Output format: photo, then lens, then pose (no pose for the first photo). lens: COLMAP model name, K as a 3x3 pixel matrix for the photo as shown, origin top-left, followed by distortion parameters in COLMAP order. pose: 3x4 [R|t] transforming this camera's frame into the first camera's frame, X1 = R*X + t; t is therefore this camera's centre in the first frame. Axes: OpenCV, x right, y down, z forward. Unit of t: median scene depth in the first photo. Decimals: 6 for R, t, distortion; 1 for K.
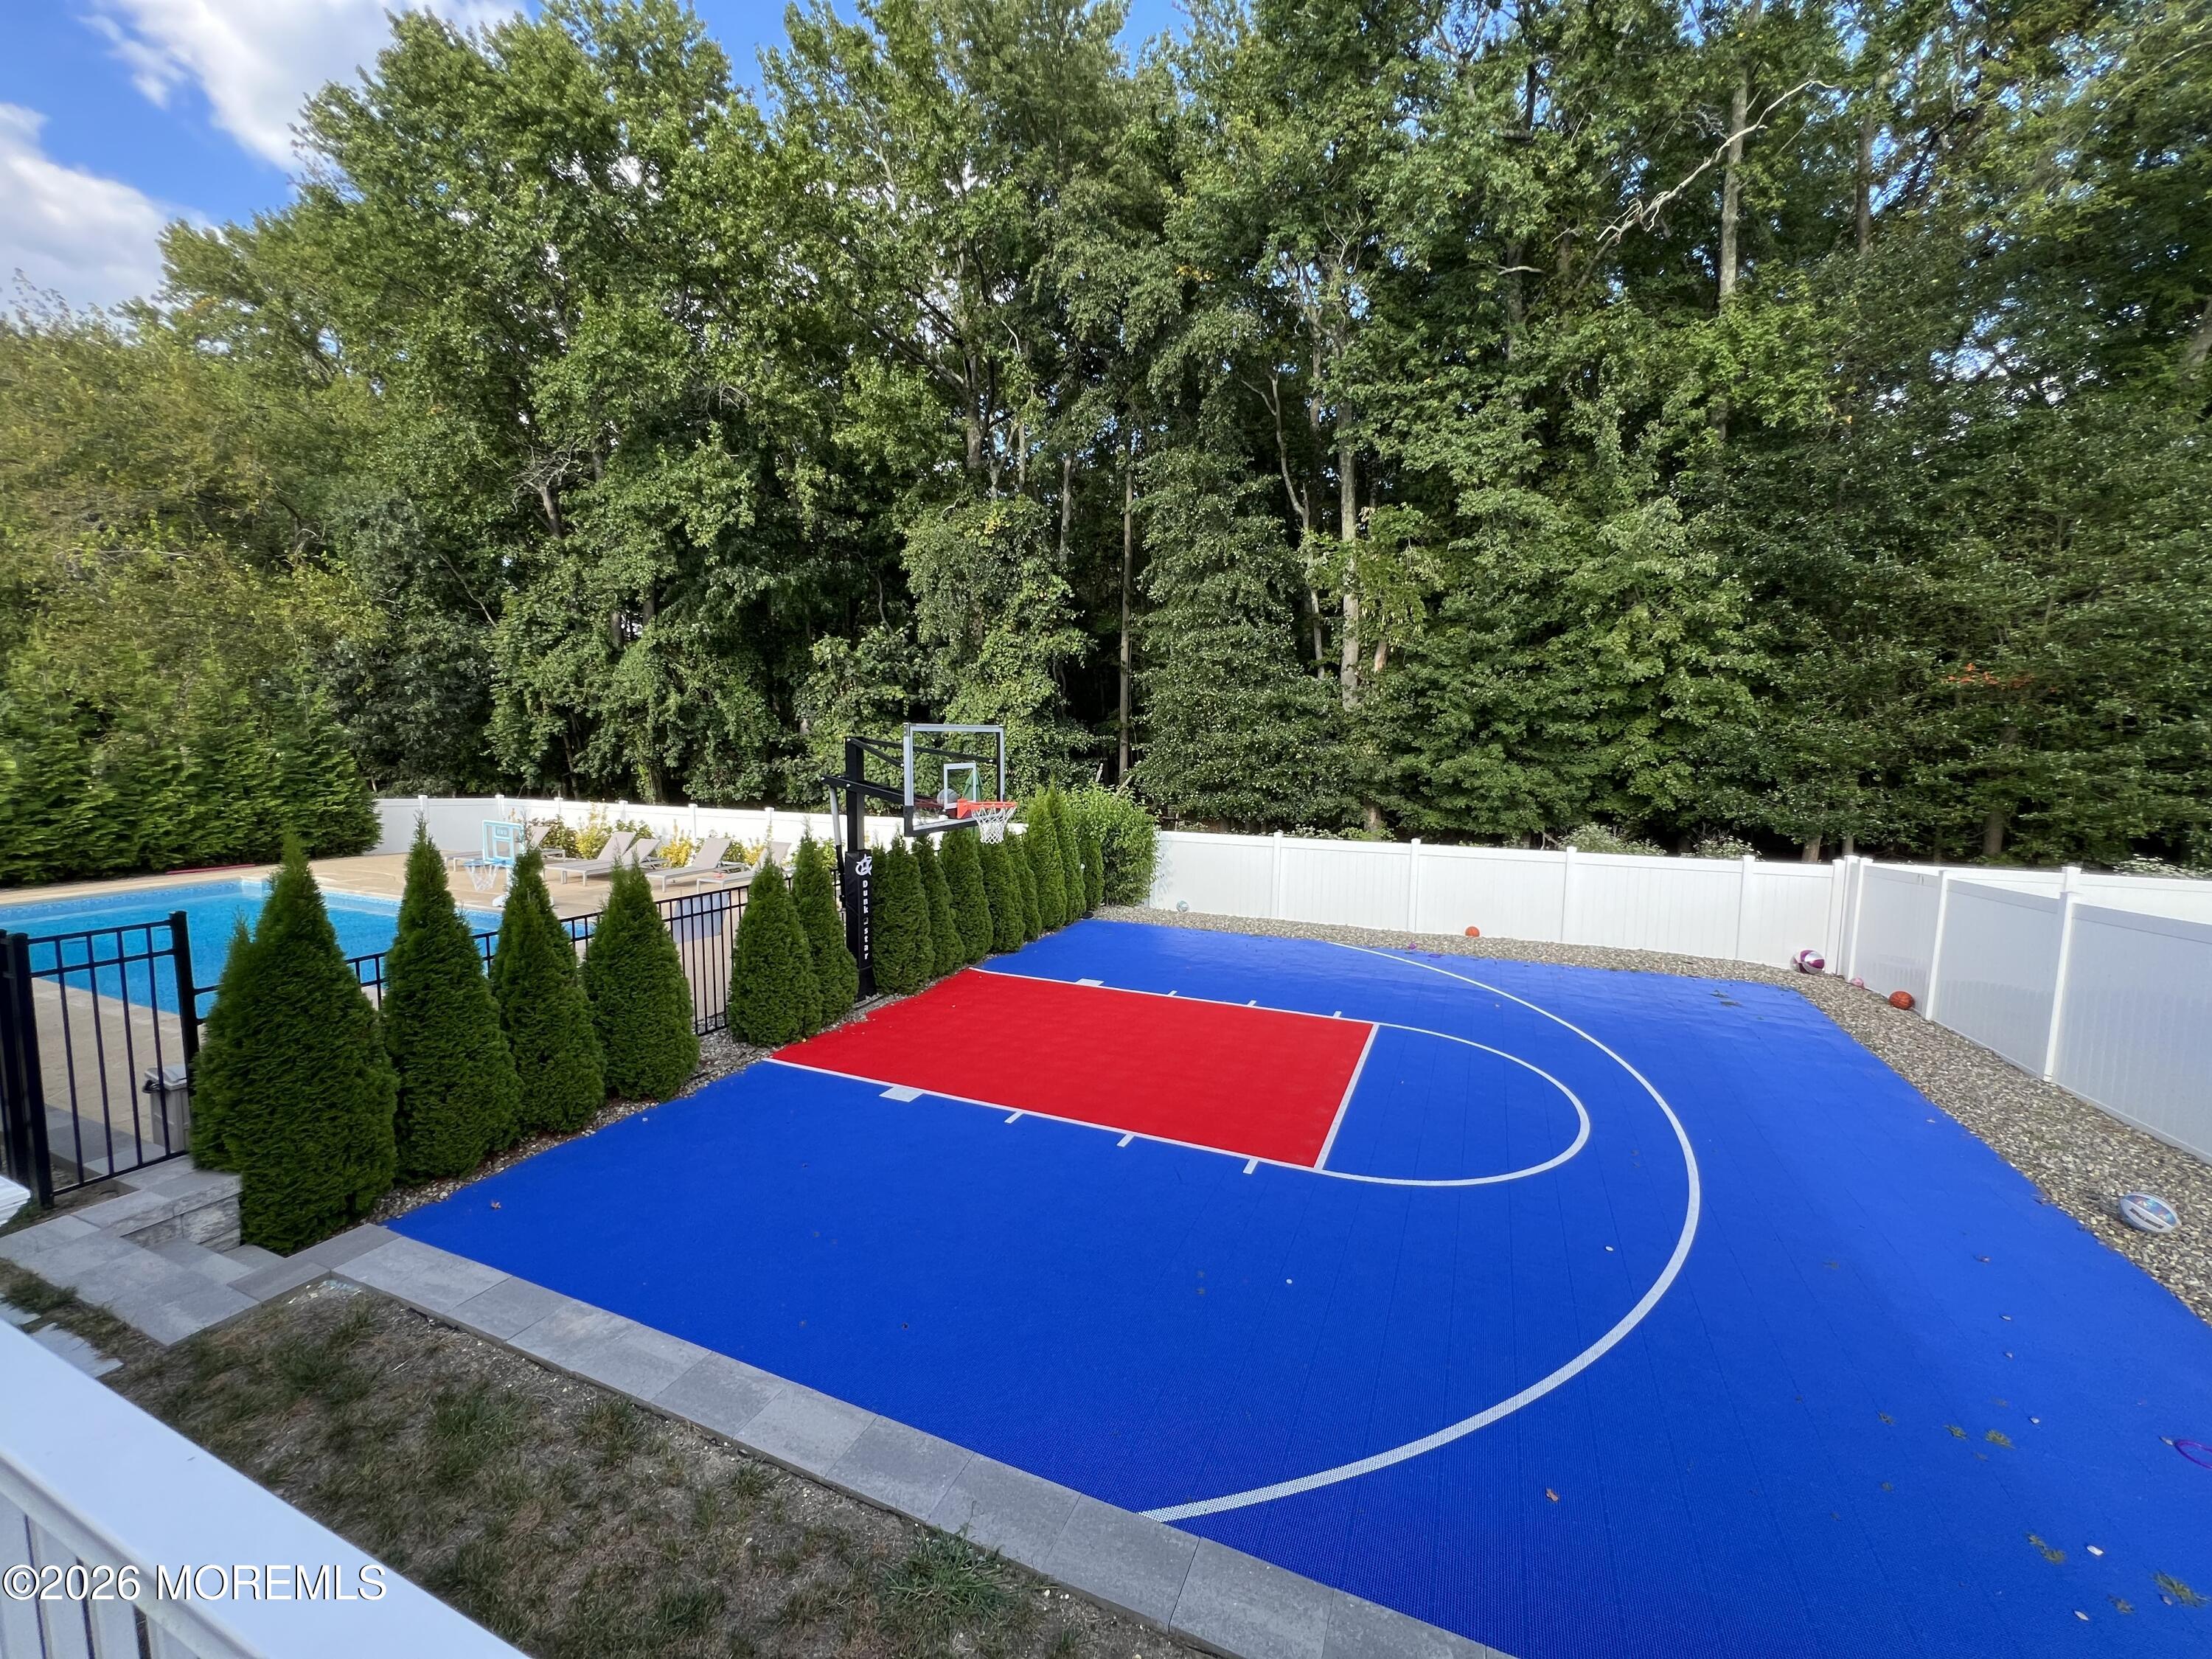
lens RADIAL K [[884.7, 0, 1106.0], [0, 884.7, 829.5], [0, 0, 1]] dist [-0.000641, 0.000249]
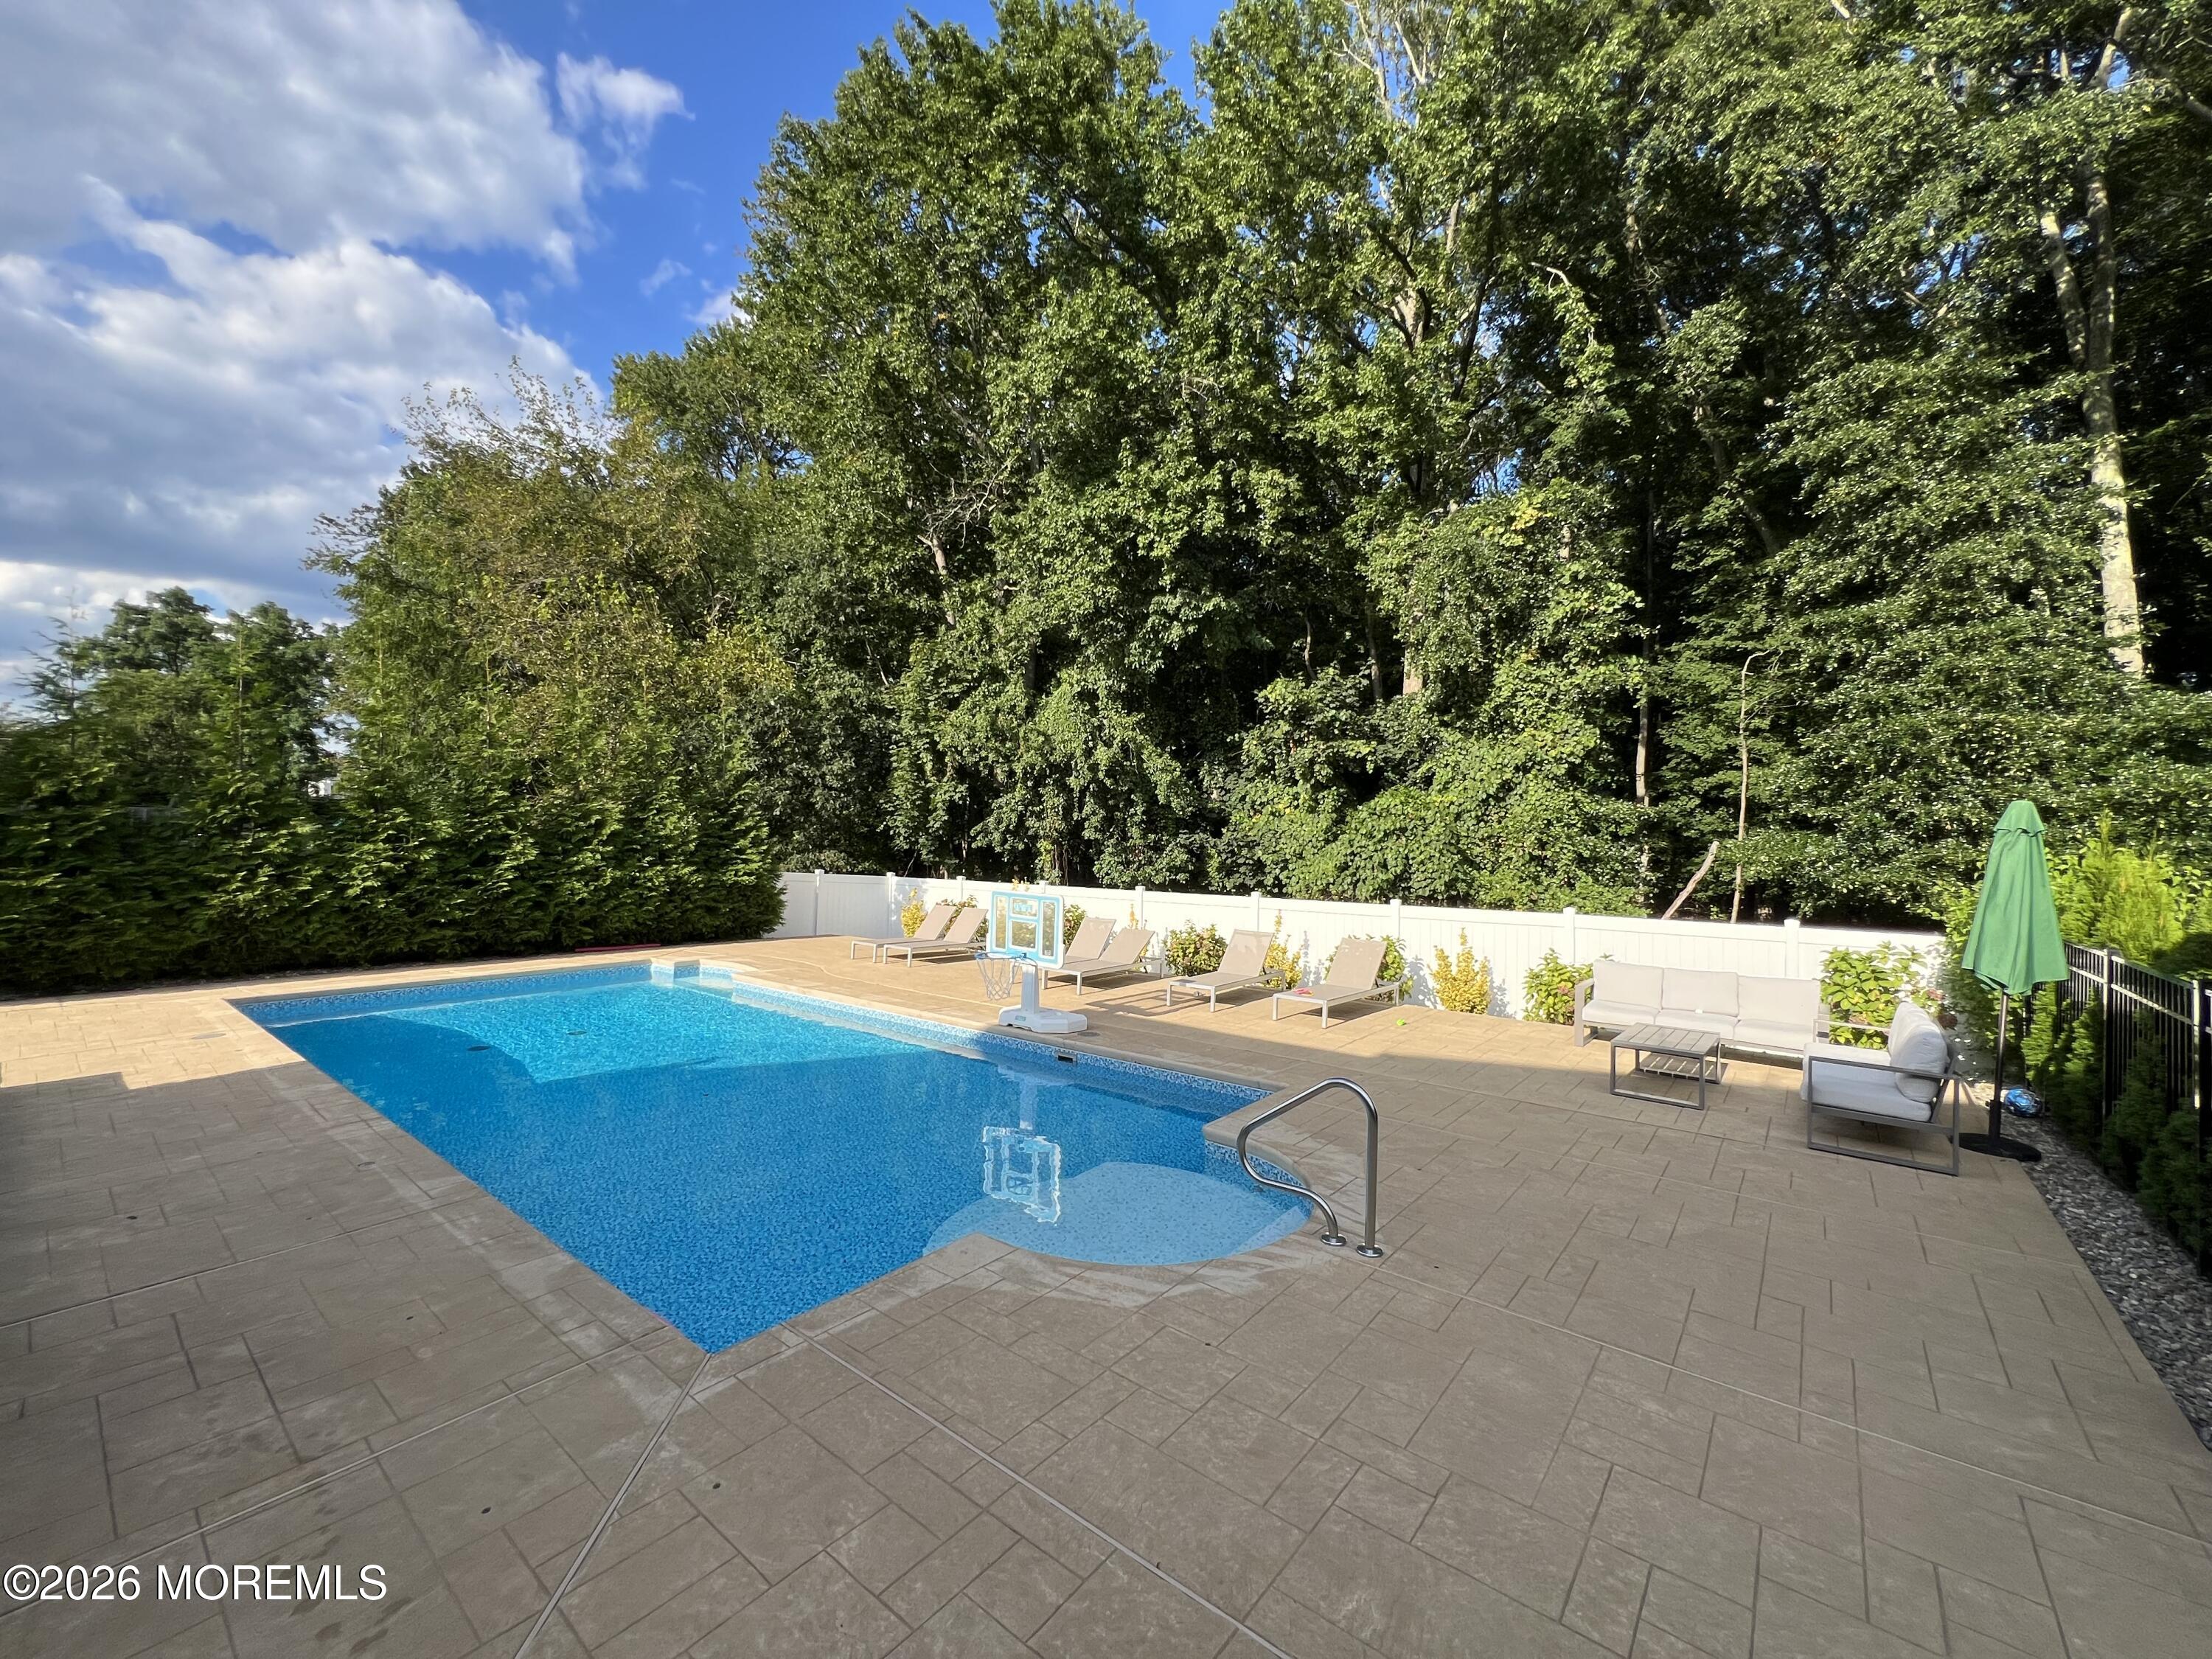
lens RADIAL K [[888.7, 0, 1109.2], [0, 888.7, 822.8], [0, 0, 1]] dist [-0.004240, -0.000001]
pose [[0.966104, 0.002867, -0.258138, -0.301056], [-0.035335, 0.991996, -0.121224, 0.010927], [0.255724, 0.126236, 0.958473, 0.260934]]
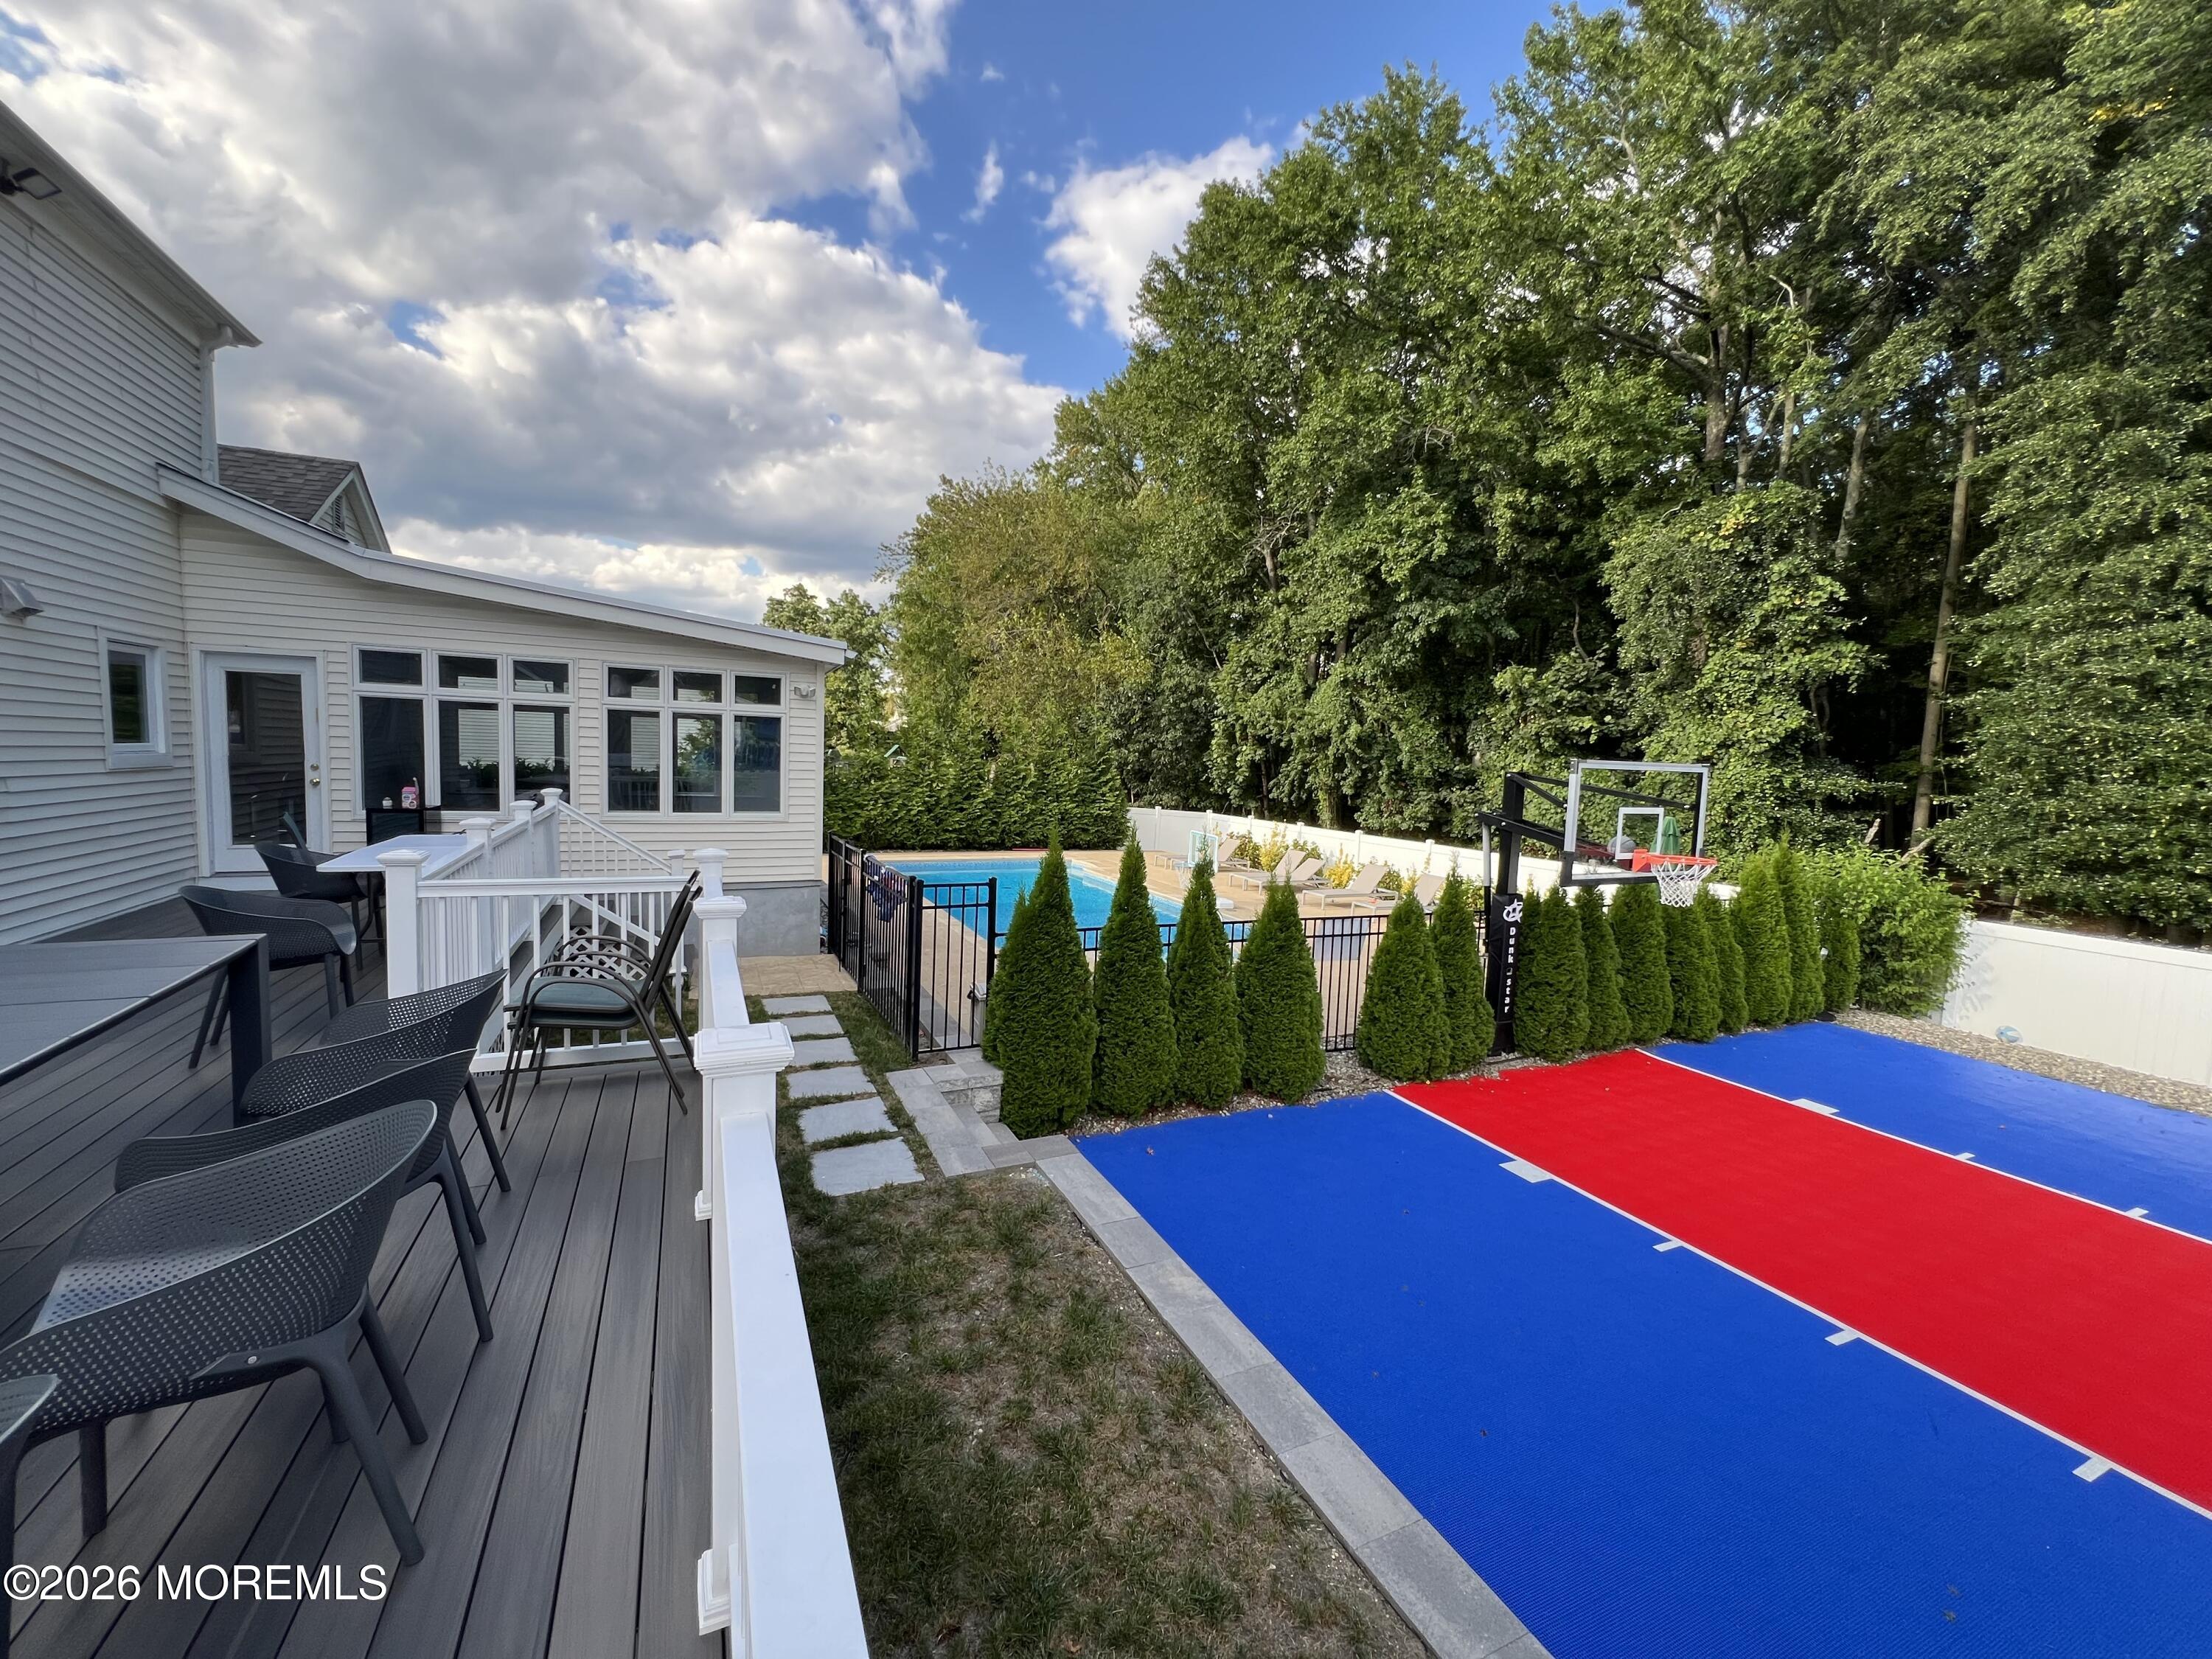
lens RADIAL K [[887.8, 0, 1105.9], [0, 887.8, 827.7], [0, 0, 1]] dist [-0.001665, -0.000034]
pose [[0.744343, 0.075694, -0.663493, 0.009246], [-0.101188, 0.994867, -0.000020, -0.001455], [0.660086, 0.067152, 0.748182, 0.011075]]
